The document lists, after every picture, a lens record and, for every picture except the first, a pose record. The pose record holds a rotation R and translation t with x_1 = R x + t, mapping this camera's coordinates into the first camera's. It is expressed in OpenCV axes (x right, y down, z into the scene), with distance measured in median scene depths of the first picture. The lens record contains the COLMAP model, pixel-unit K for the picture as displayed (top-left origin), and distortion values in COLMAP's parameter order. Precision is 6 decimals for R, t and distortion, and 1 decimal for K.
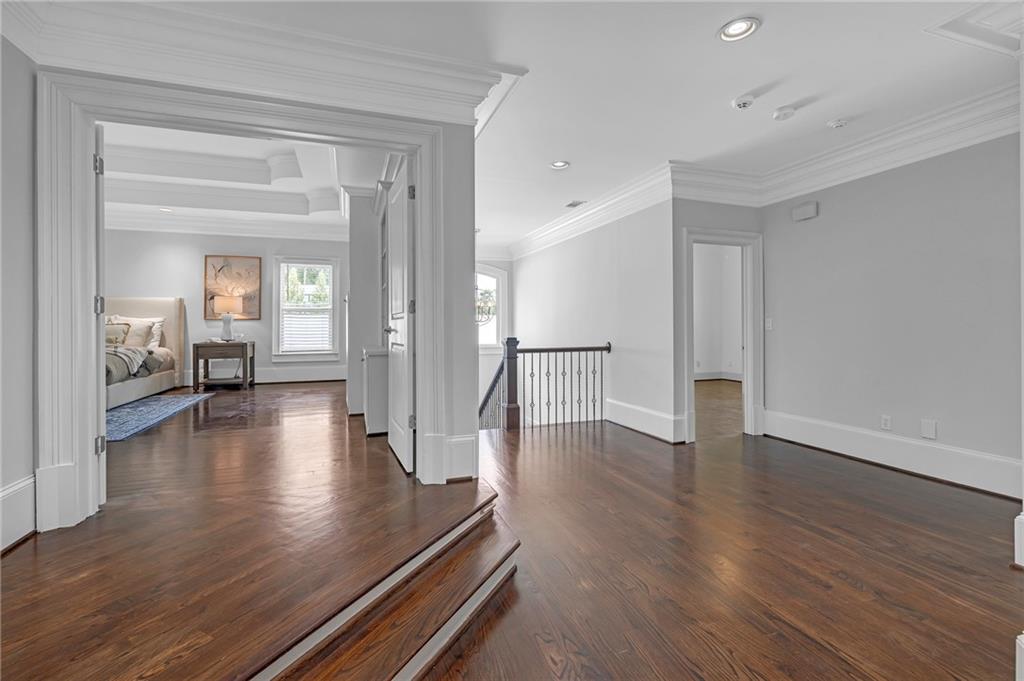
lens RADIAL K [[452.7, 0, 519.6], [0, 452.7, 323.4], [0, 0, 1]] dist [0.022596, 0.000034]
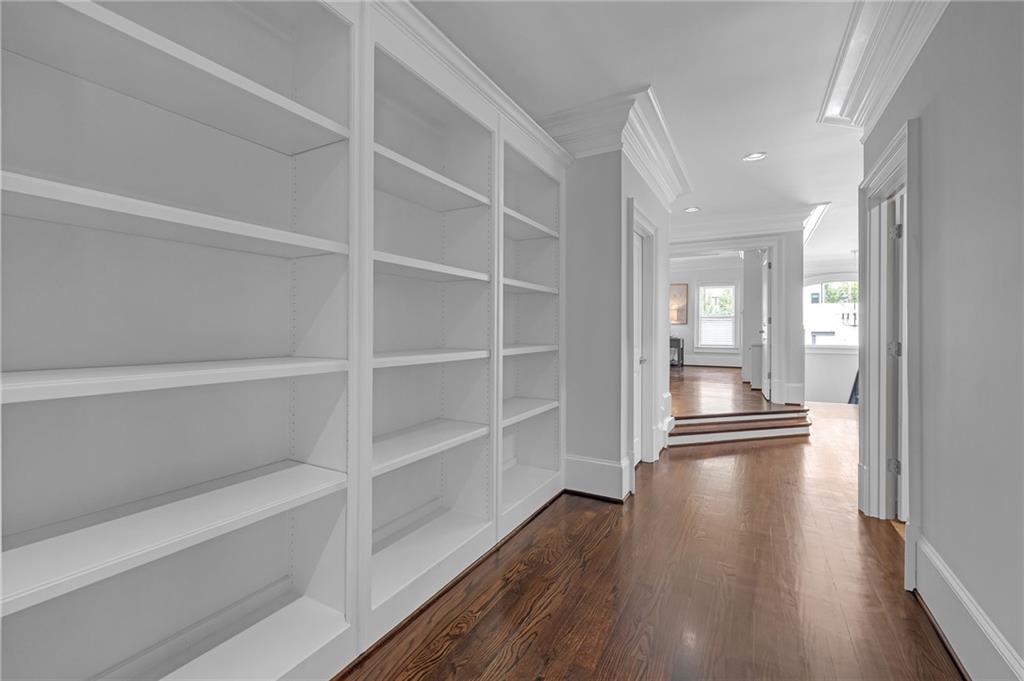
lens RADIAL K [[452.7, 0, 519.6], [0, 452.7, 323.4], [0, 0, 1]] dist [0.022596, 0.000034]
pose [[0.666989, 0.001402, -0.745066, 0.217558], [-0.004315, 0.999989, -0.001981, -0.005400], [0.745055, 0.004536, 0.666988, -0.488464]]
